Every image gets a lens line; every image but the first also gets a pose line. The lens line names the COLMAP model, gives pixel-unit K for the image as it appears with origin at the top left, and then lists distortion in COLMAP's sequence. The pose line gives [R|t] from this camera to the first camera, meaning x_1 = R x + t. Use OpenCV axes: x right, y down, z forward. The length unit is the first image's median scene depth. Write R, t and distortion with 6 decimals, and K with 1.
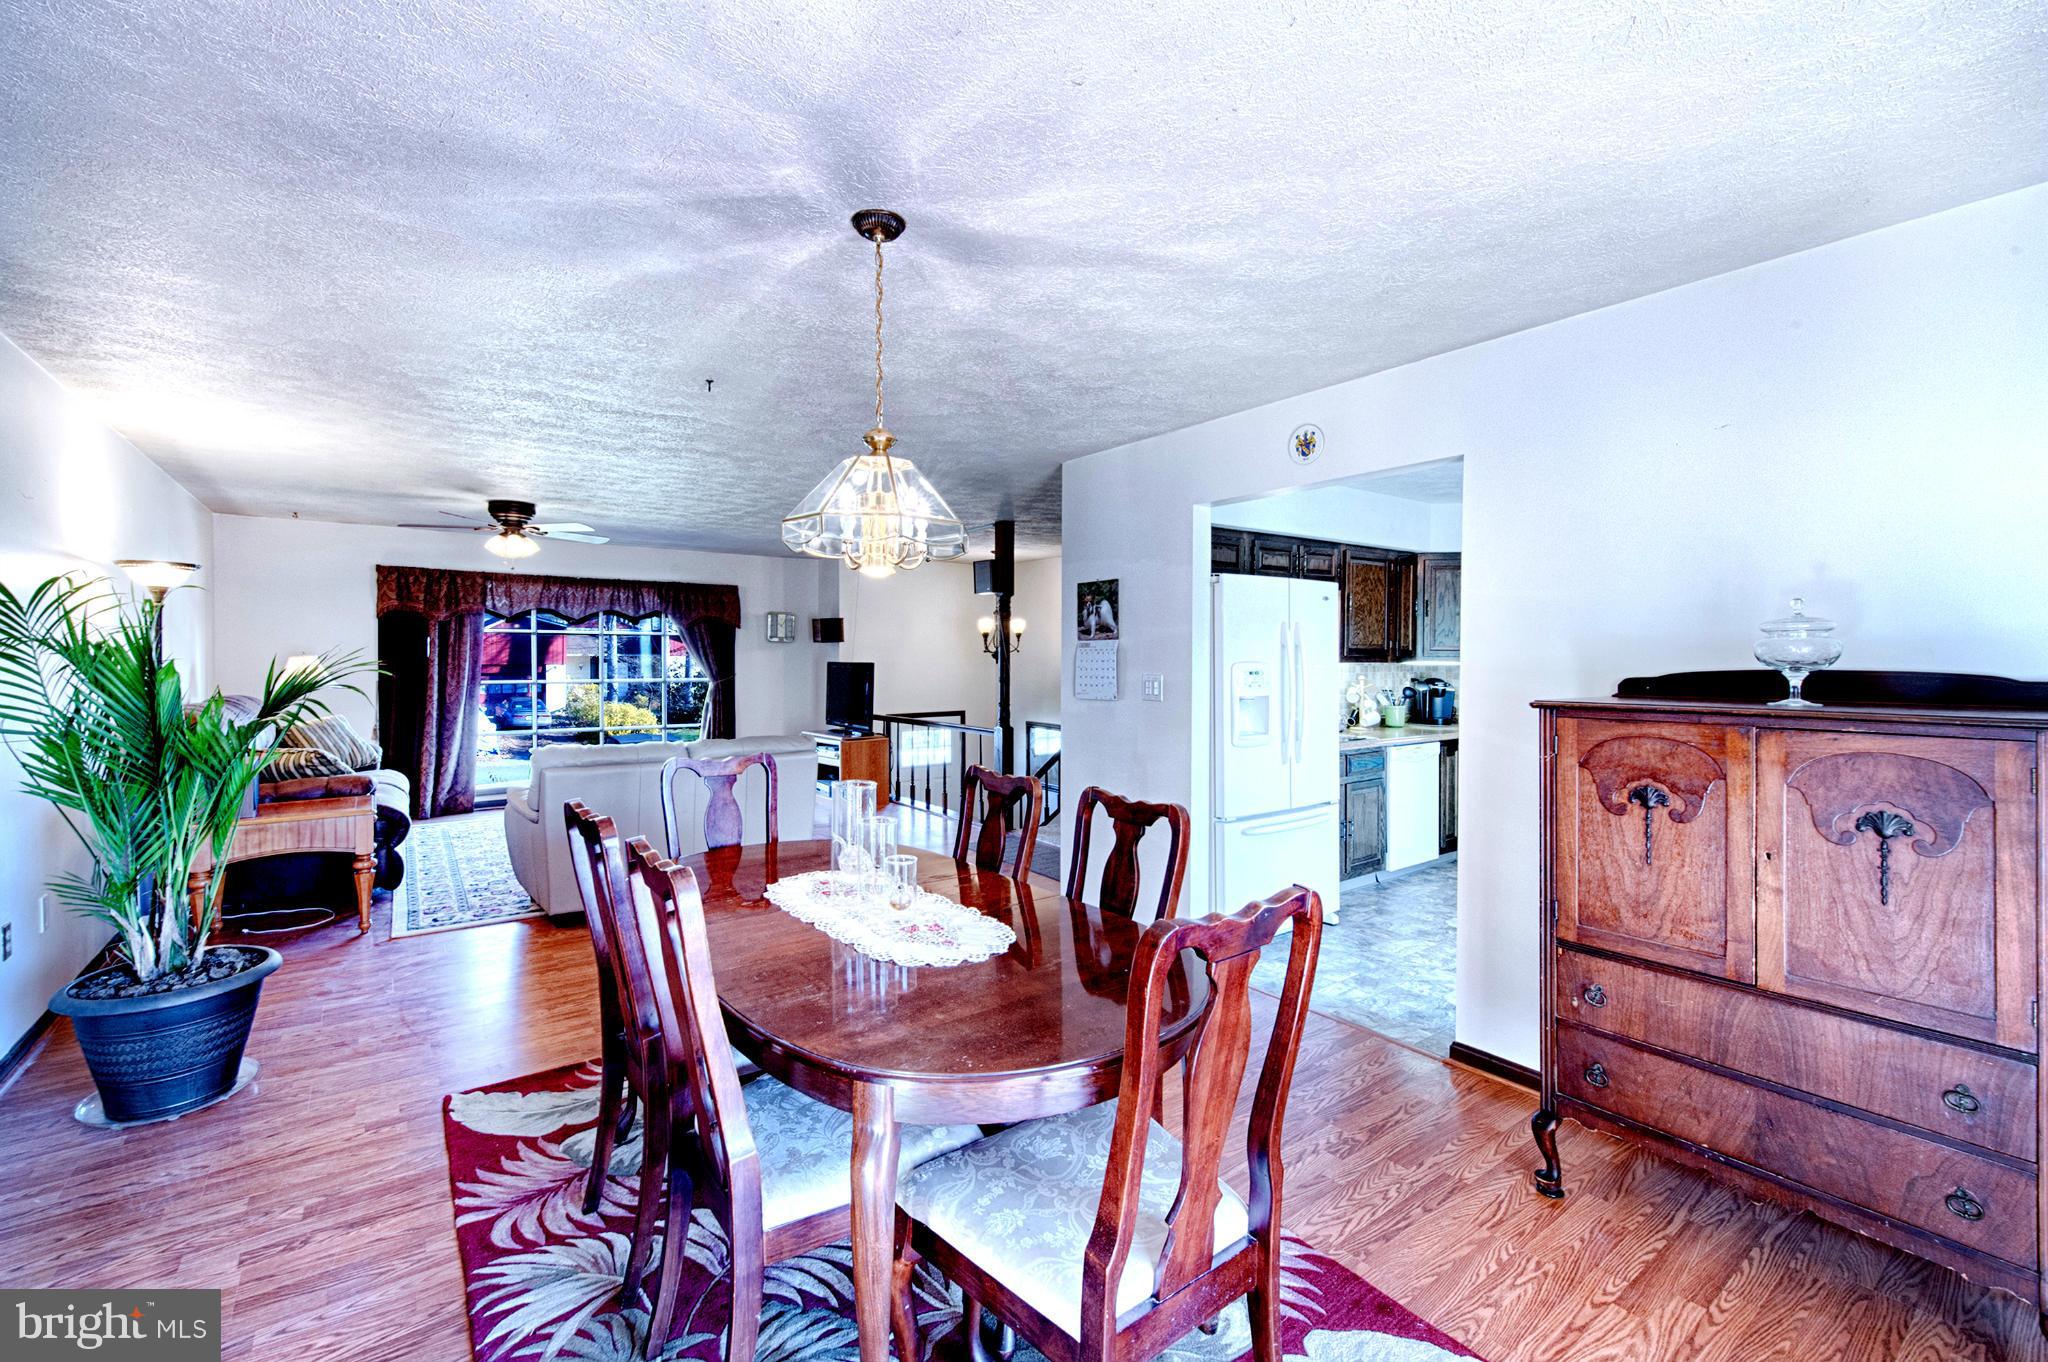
lens RADIAL K [[845.2, 0, 1024.0], [0, 845.2, 681.0], [0, 0, 1]] dist [0.001929, 0.000116]
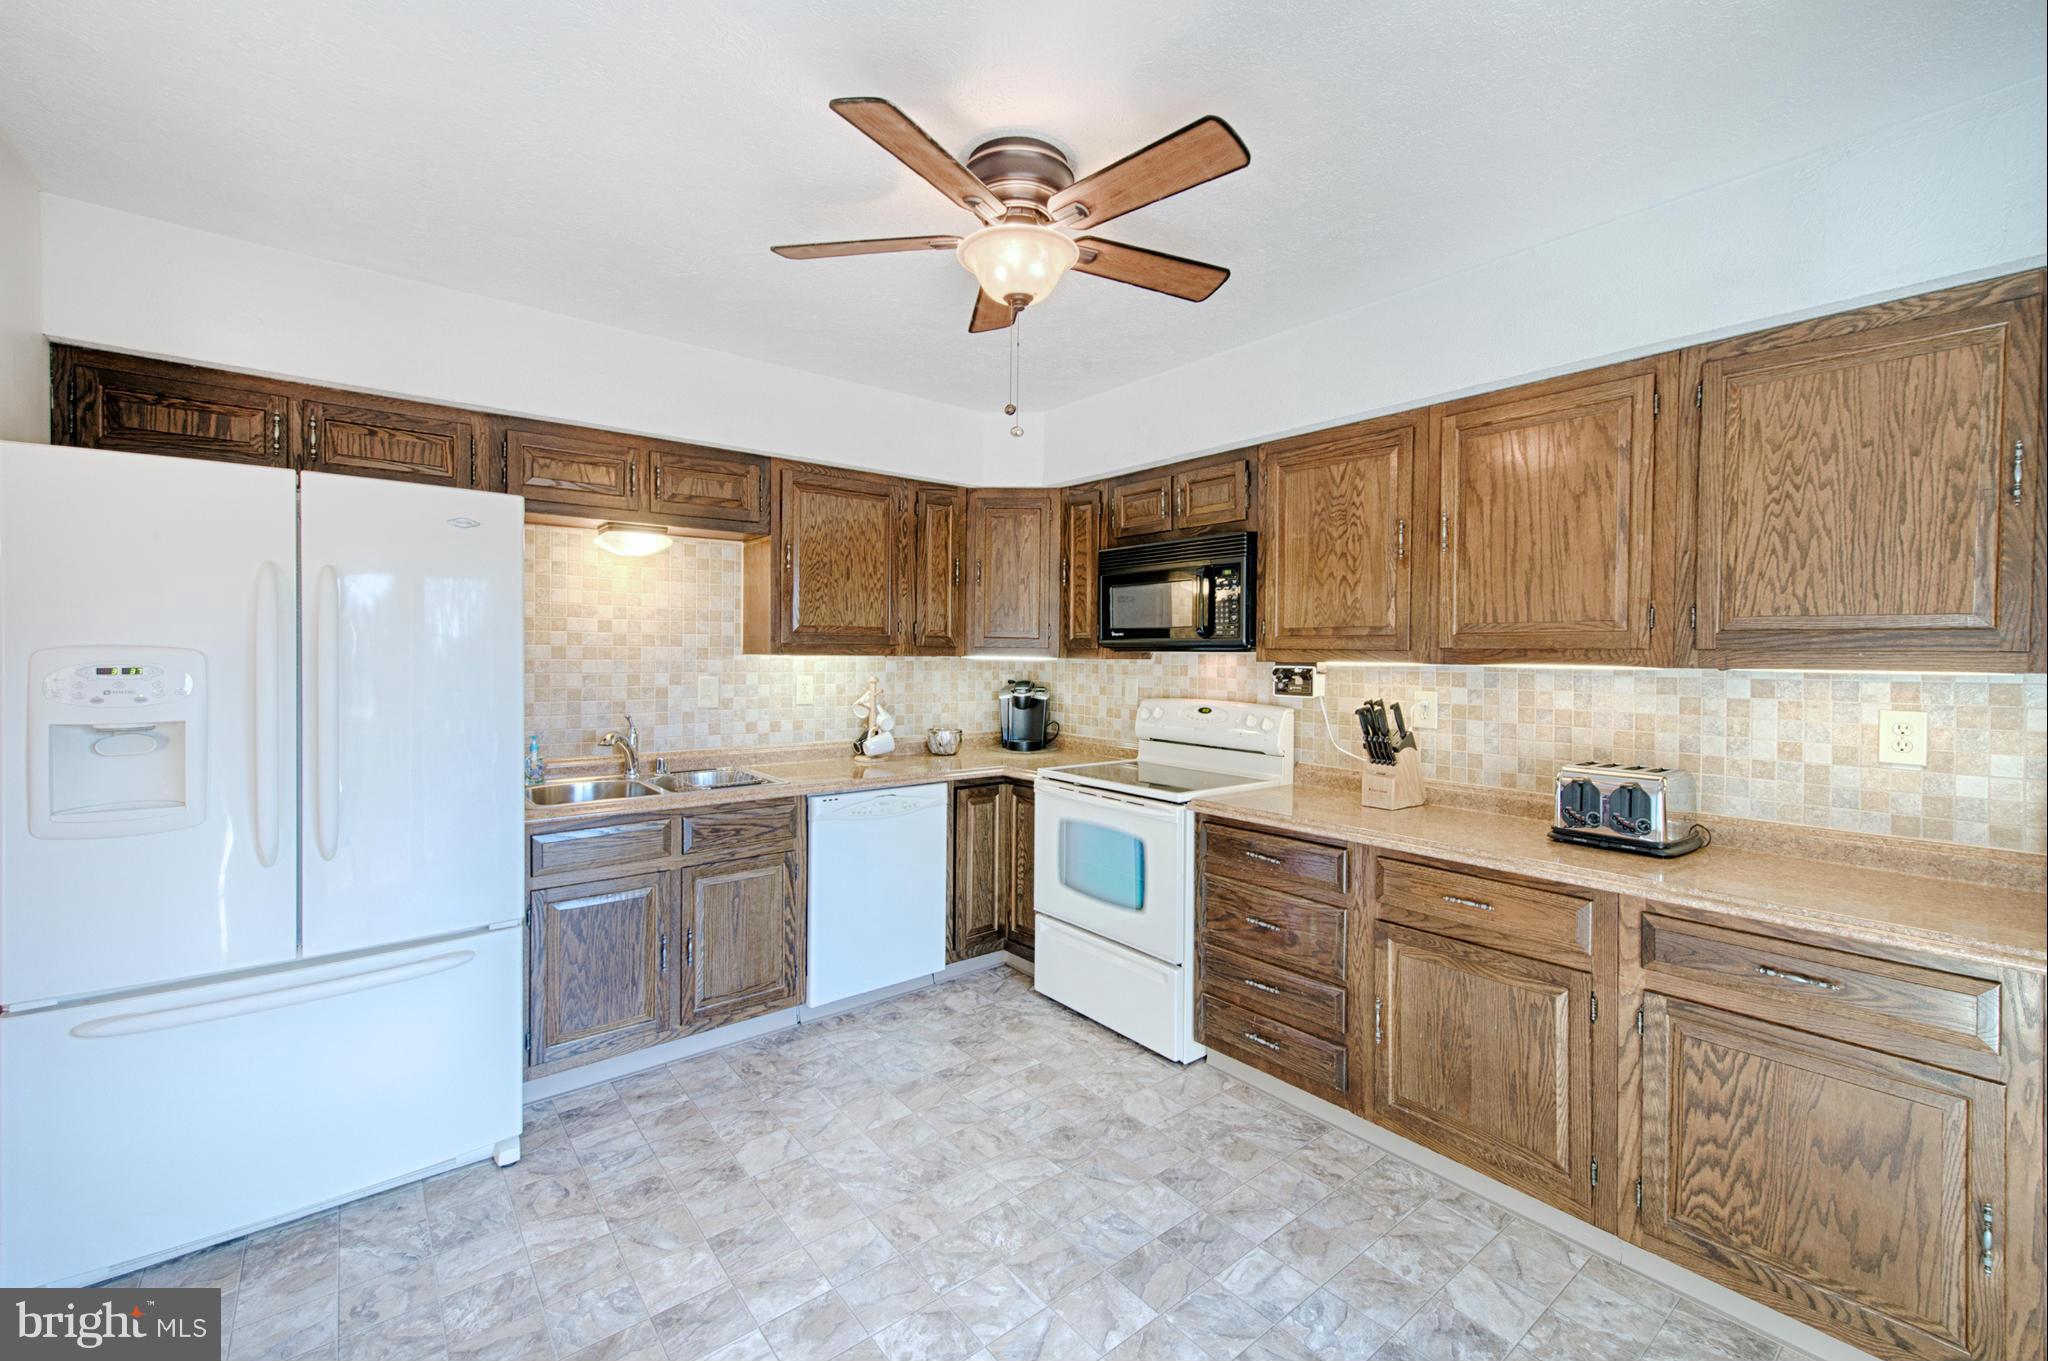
lens RADIAL K [[845.2, 0, 1024.0], [0, 845.2, 680.5], [0, 0, 1]] dist [0.001929, 0.000116]
pose [[0.998533, 0.005871, 0.053825, 0.538659], [-0.006087, 0.999974, 0.003847, -0.006468], [-0.053801, -0.004169, 0.998543, 0.393553]]
